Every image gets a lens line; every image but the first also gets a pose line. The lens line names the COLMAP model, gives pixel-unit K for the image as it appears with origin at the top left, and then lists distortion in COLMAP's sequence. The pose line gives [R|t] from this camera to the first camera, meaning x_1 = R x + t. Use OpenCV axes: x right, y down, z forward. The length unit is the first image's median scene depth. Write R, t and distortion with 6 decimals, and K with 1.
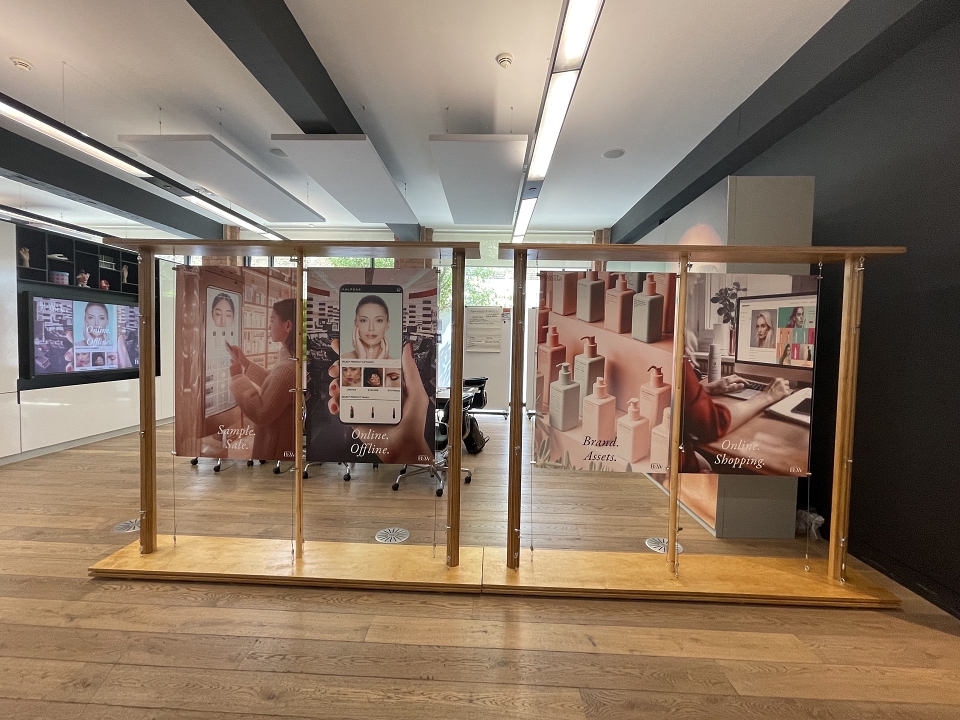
lens RADIAL K [[414.9, 0, 478.8], [0, 414.9, 360.6], [0, 0, 1]] dist [-0.004569, 0.000594]
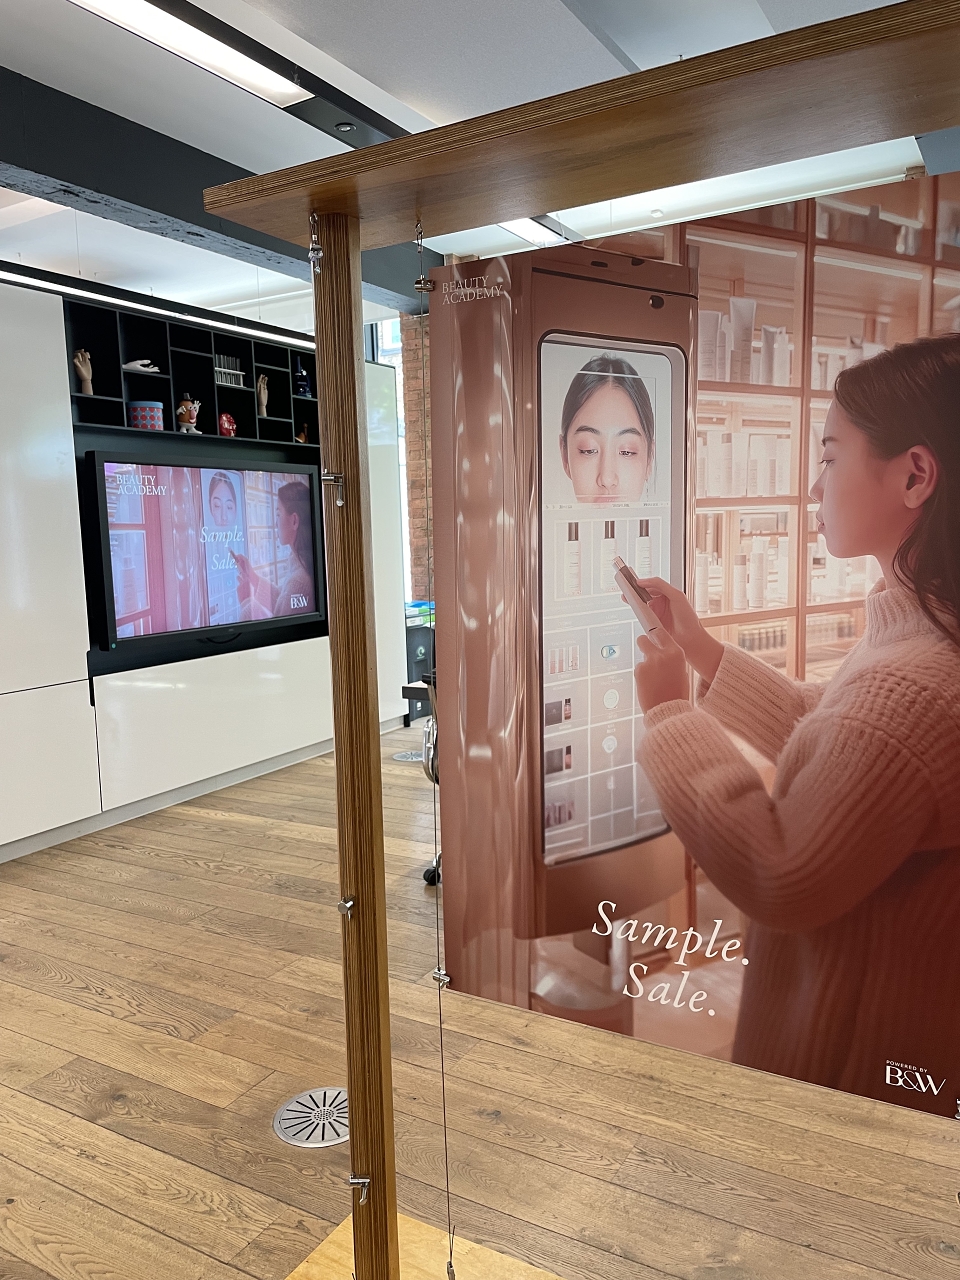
lens RADIAL K [[990.5, 0, 480.4], [0, 990.5, 644.3], [0, 0, 1]] dist [0.030400, 0.002537]
pose [[0.879654, 0.006623, -0.475568, -0.406127], [0.027950, 0.997455, 0.065591, -0.038431], [0.474793, -0.070990, 0.877230, 0.453929]]
